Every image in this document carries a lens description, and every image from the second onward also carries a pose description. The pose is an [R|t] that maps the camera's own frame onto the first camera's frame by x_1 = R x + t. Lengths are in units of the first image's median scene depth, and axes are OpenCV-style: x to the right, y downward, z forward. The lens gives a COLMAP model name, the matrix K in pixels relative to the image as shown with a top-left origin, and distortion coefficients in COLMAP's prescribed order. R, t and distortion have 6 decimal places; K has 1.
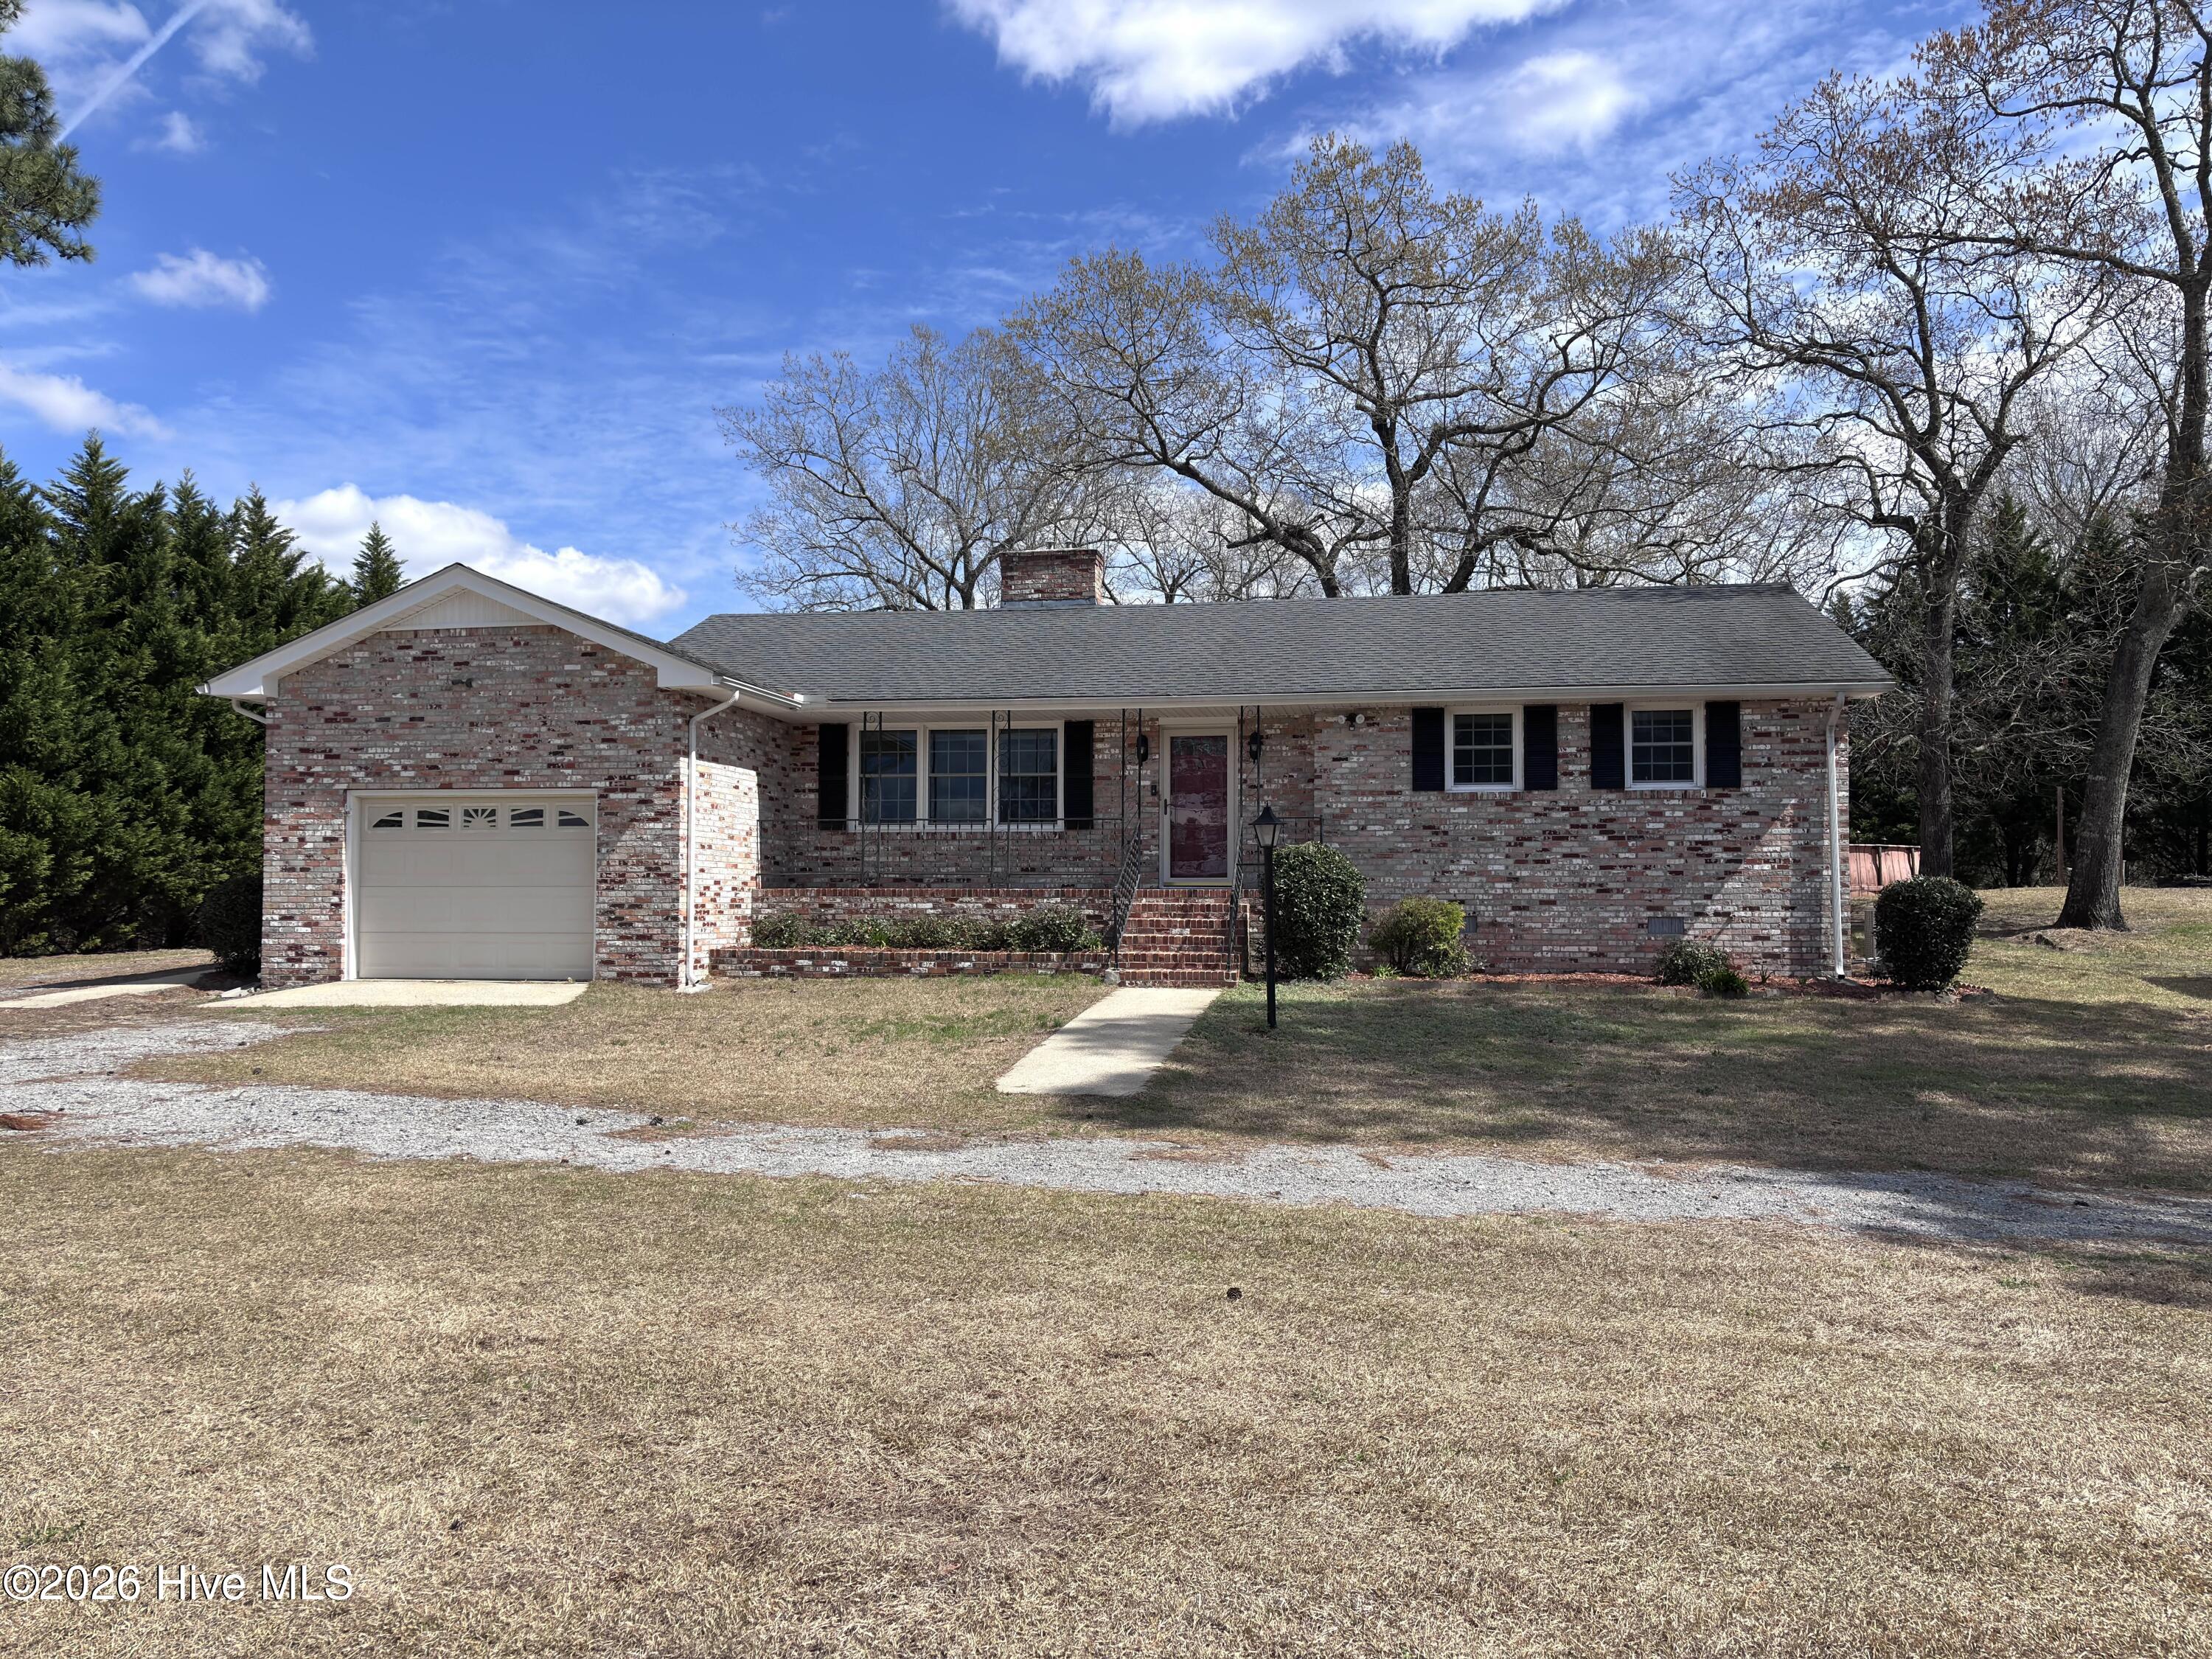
lens RADIAL K [[1656.0, 0, 1099.3], [0, 1656.0, 836.9], [0, 0, 1]] dist [0.061091, -0.059964]
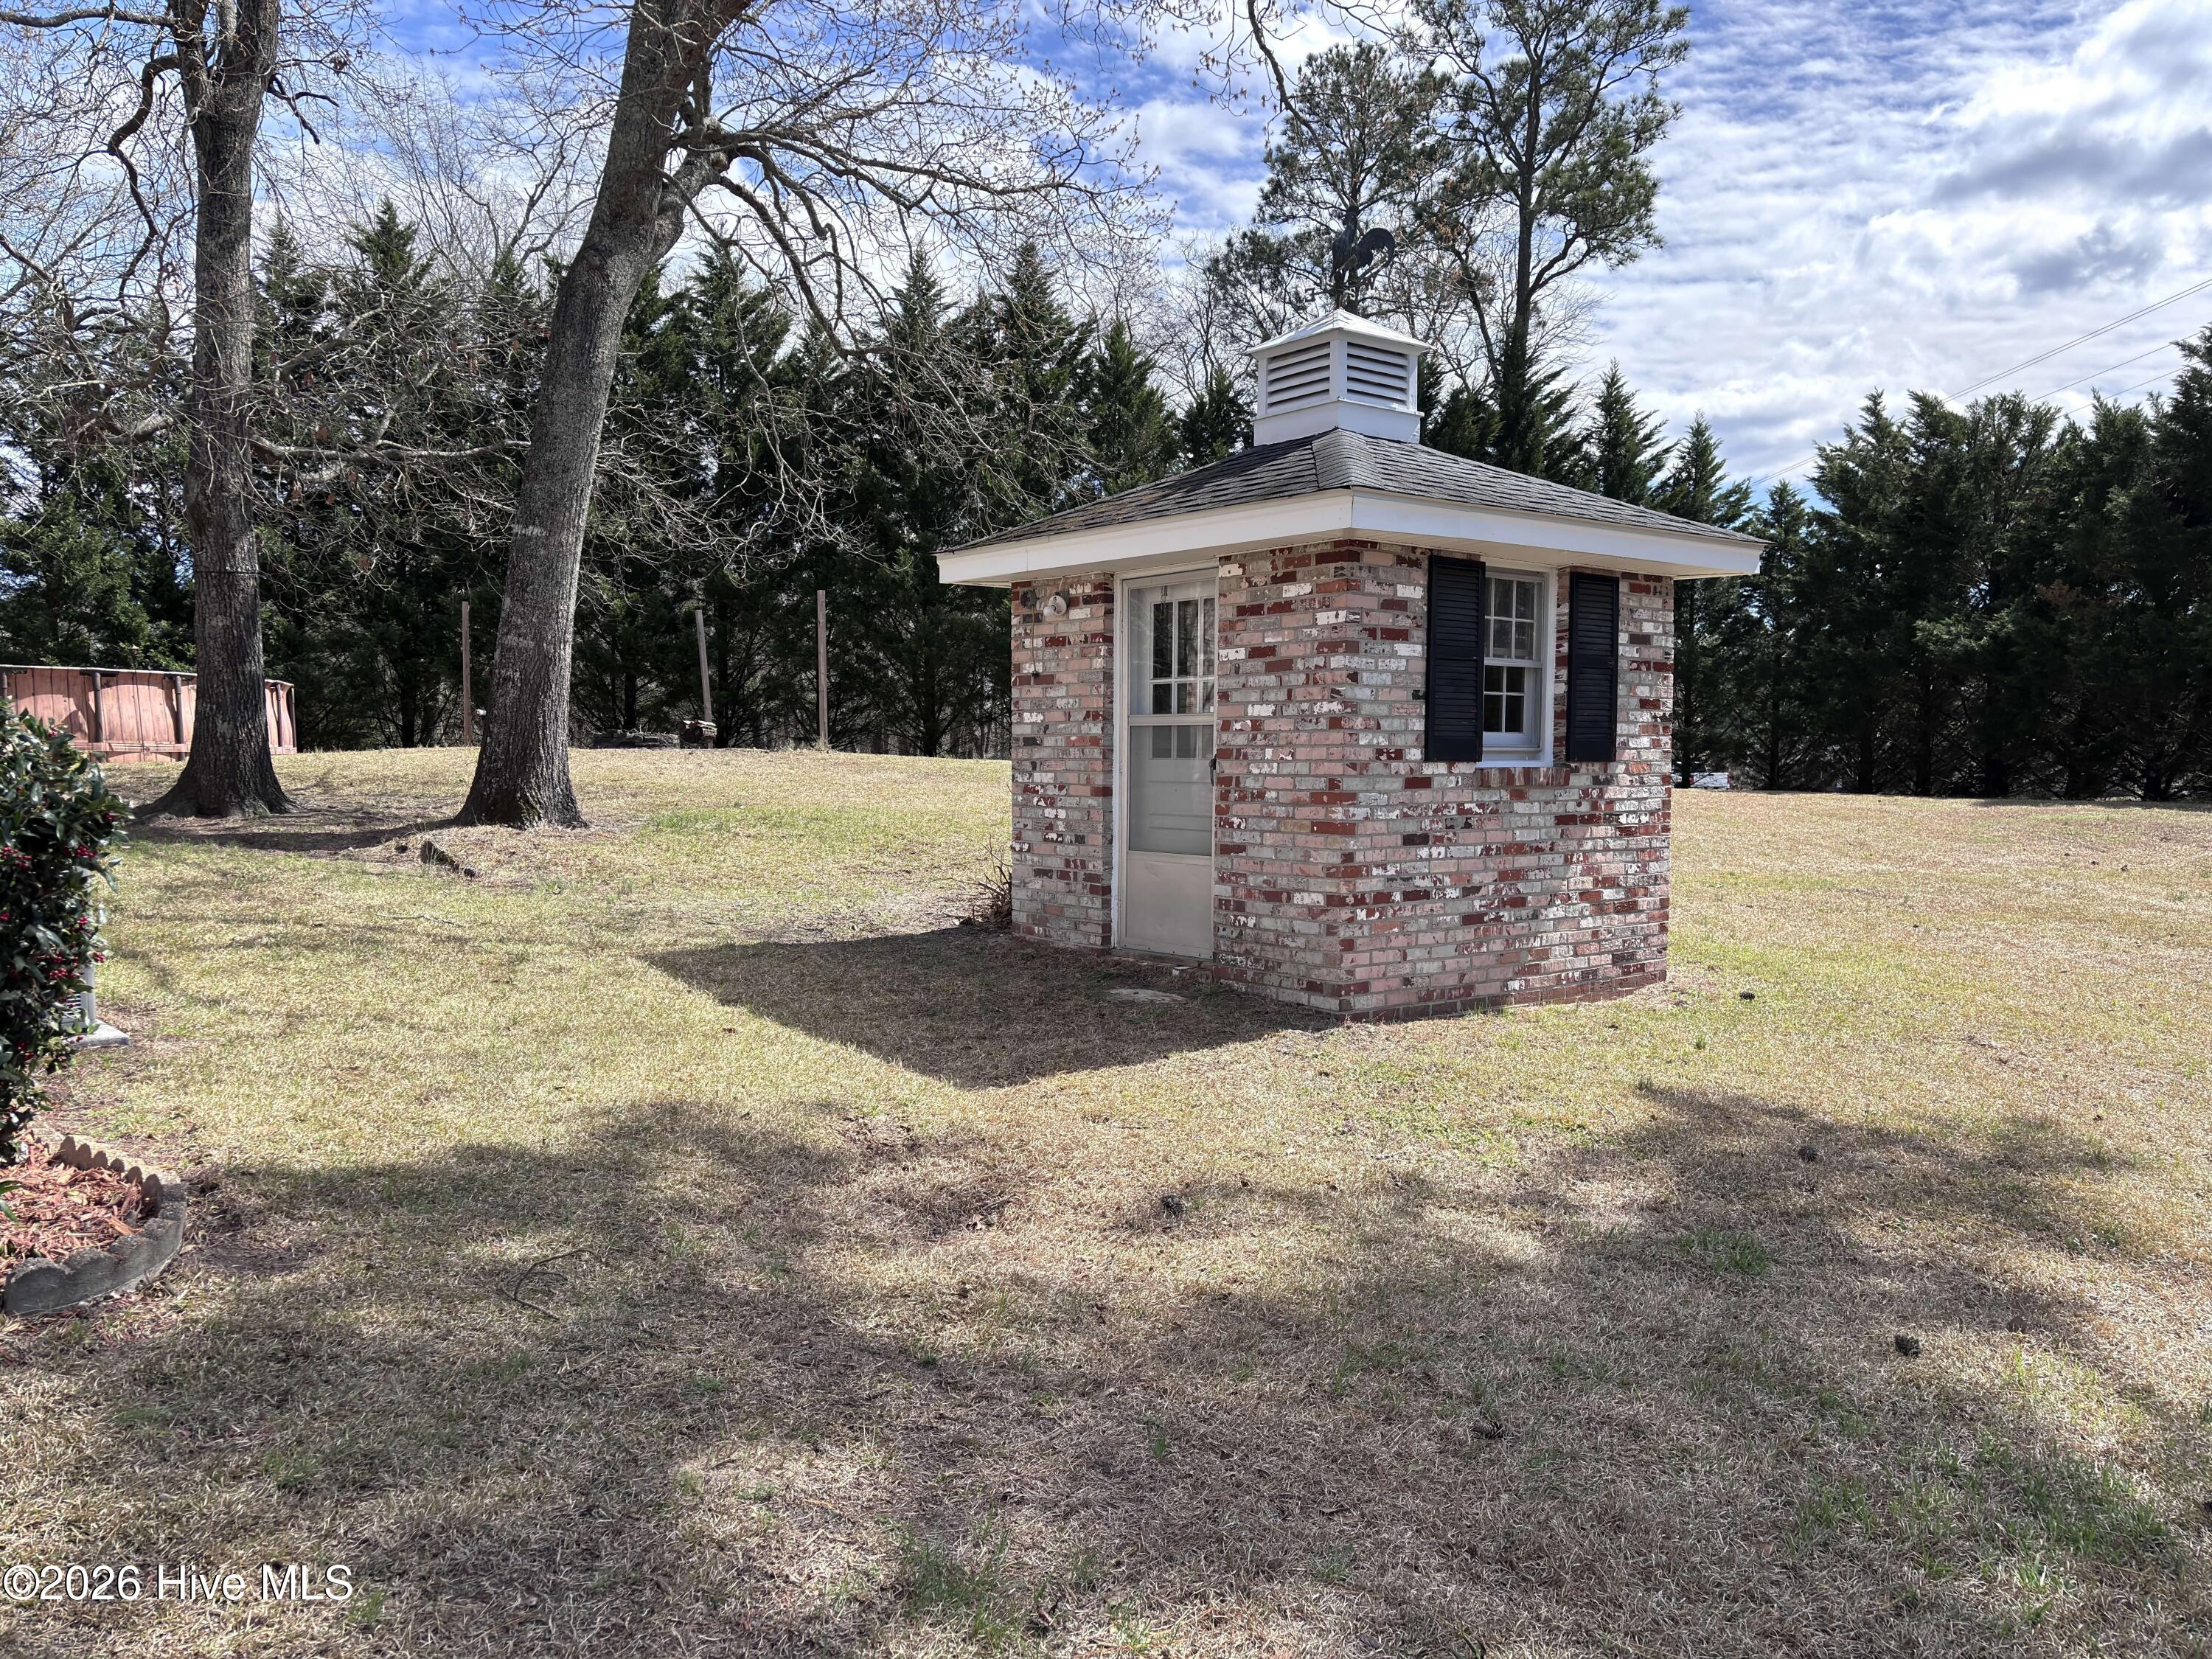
lens RADIAL K [[1656.0, 0, 1097.0], [0, 1656.0, 853.0], [0, 0, 1]] dist [0.061091, -0.059964]
pose [[0.637410, -0.046585, 0.769115, 0.400967], [-0.024491, 0.996441, 0.080652, 0.022617], [-0.770136, -0.070245, 0.634001, 0.699240]]
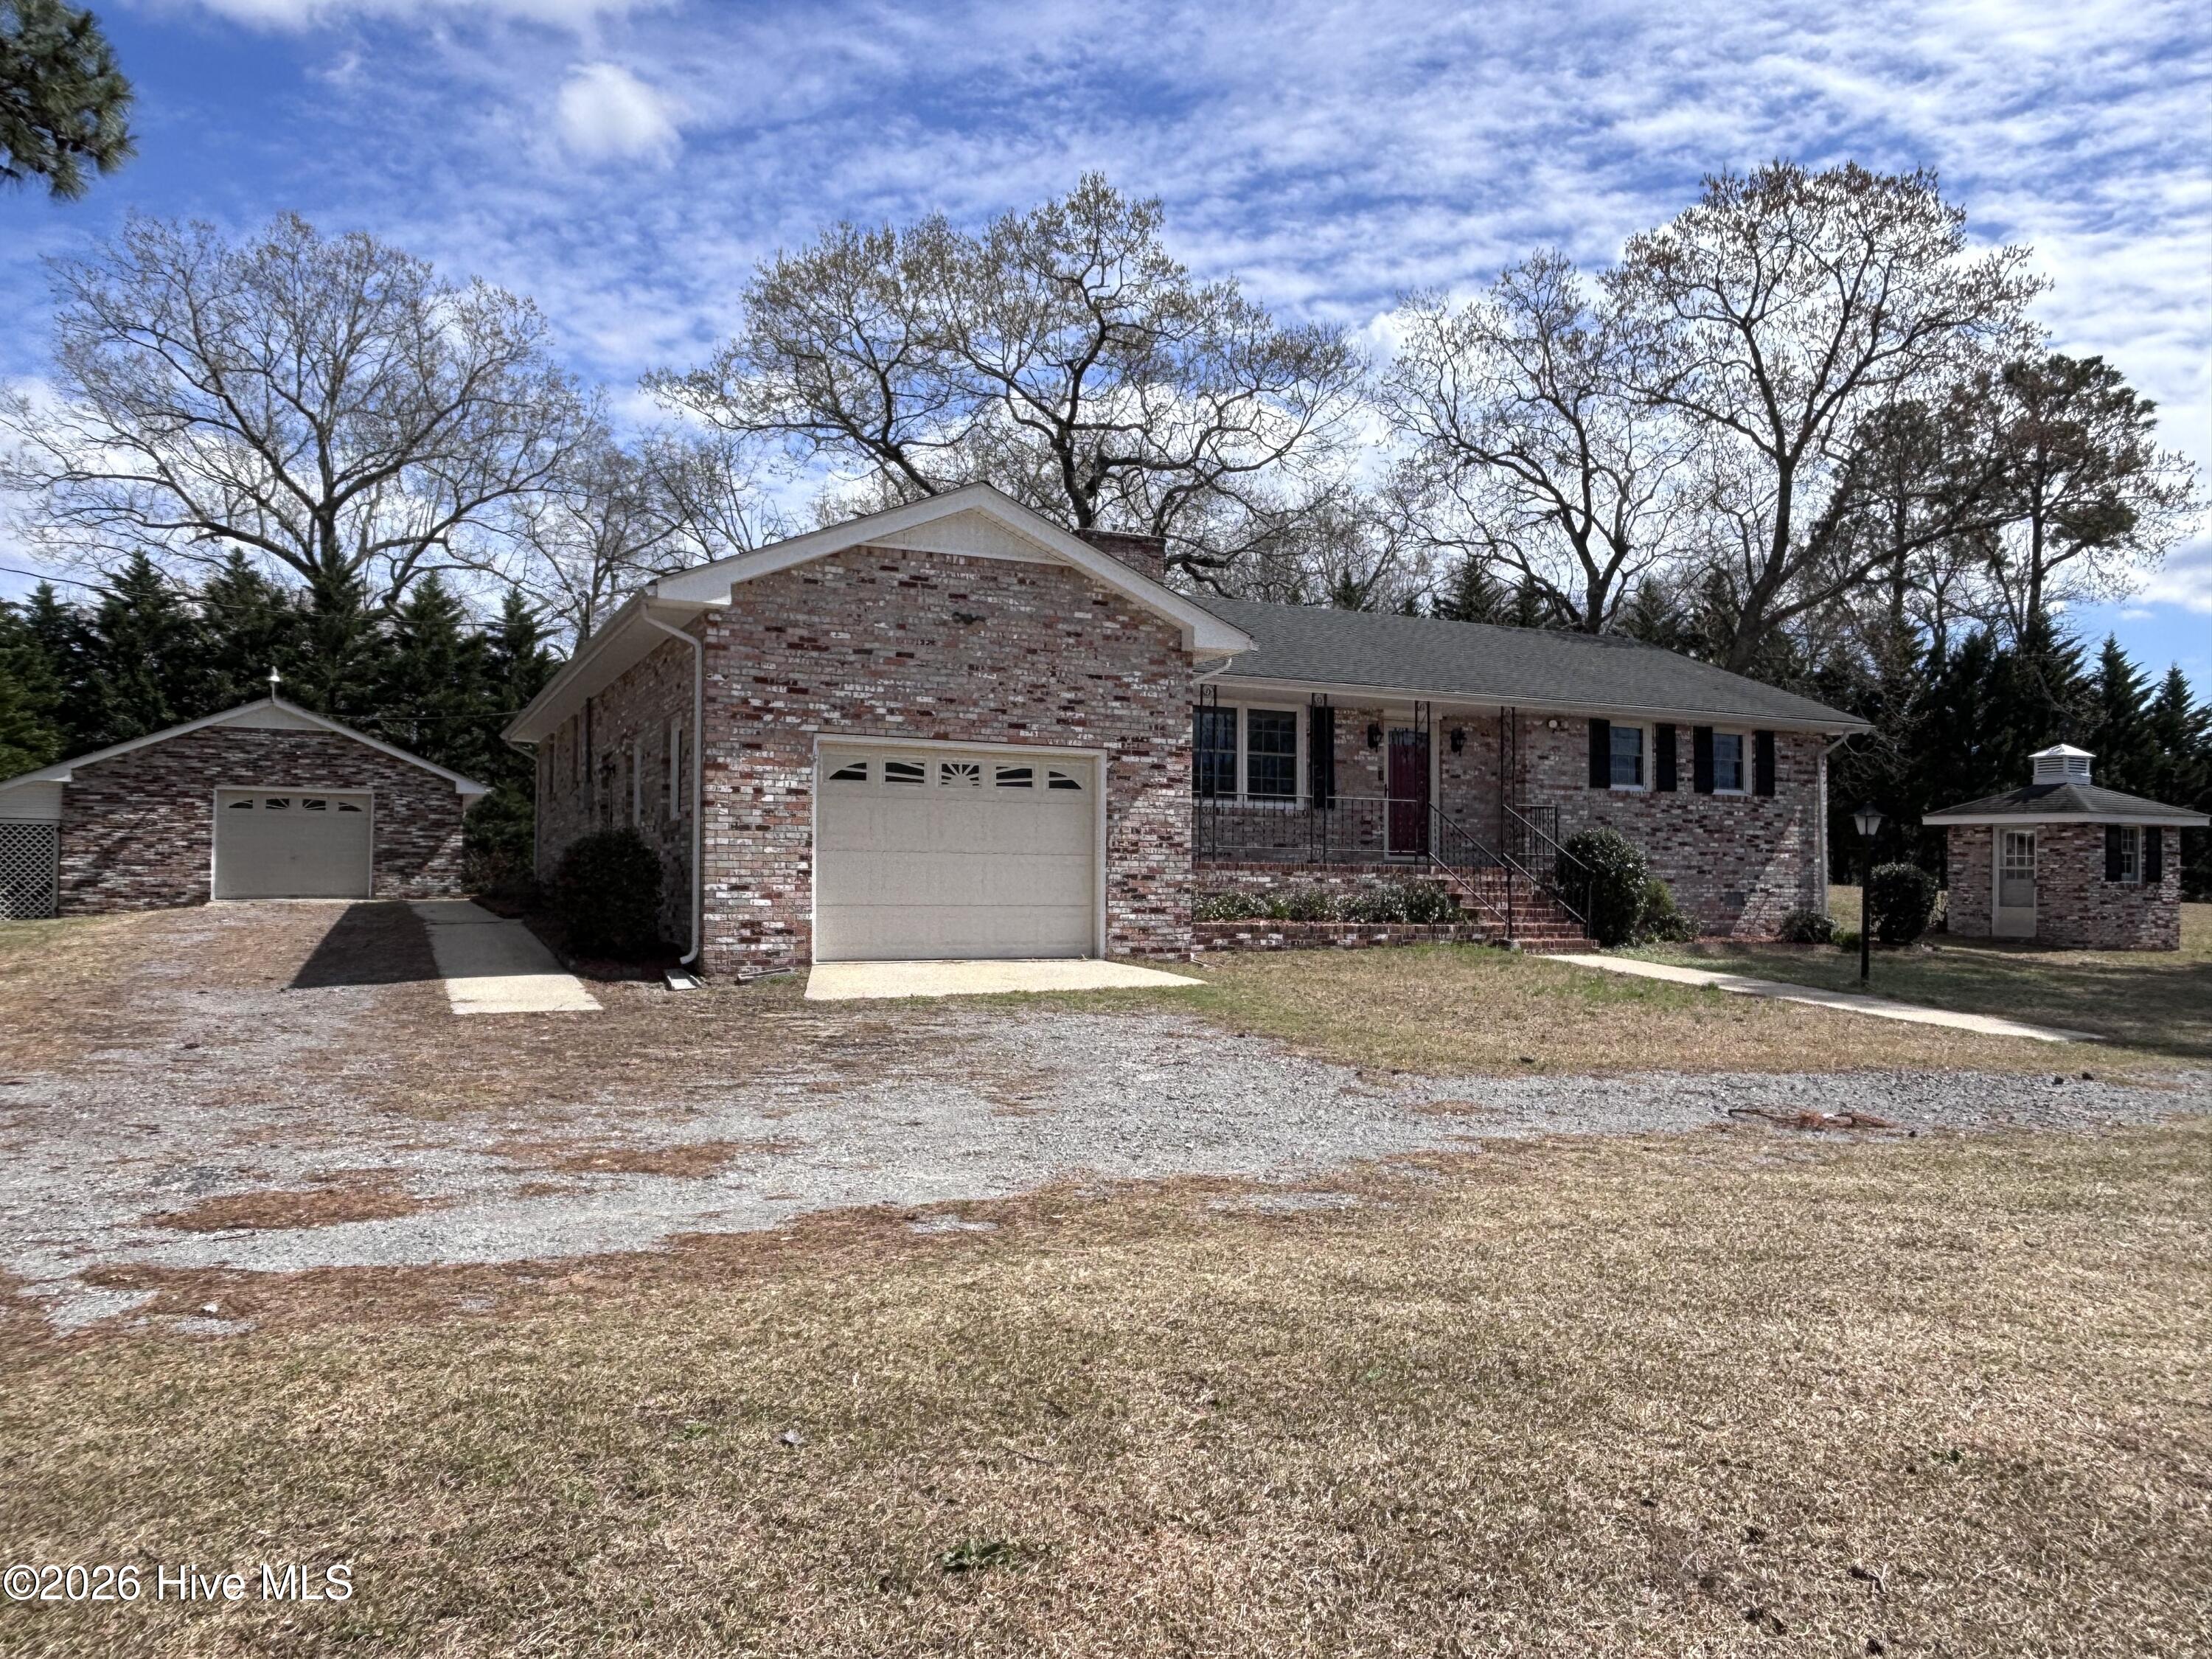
lens RADIAL K [[1620.7, 0, 1116.8], [0, 1620.7, 826.6], [0, 0, 1]] dist [0.022091, -0.012083]
pose [[0.795127, 0.027775, 0.605806, -0.815818], [-0.031737, 0.999488, -0.004170, 0.016716], [-0.605611, -0.015911, 0.795601, 0.274613]]
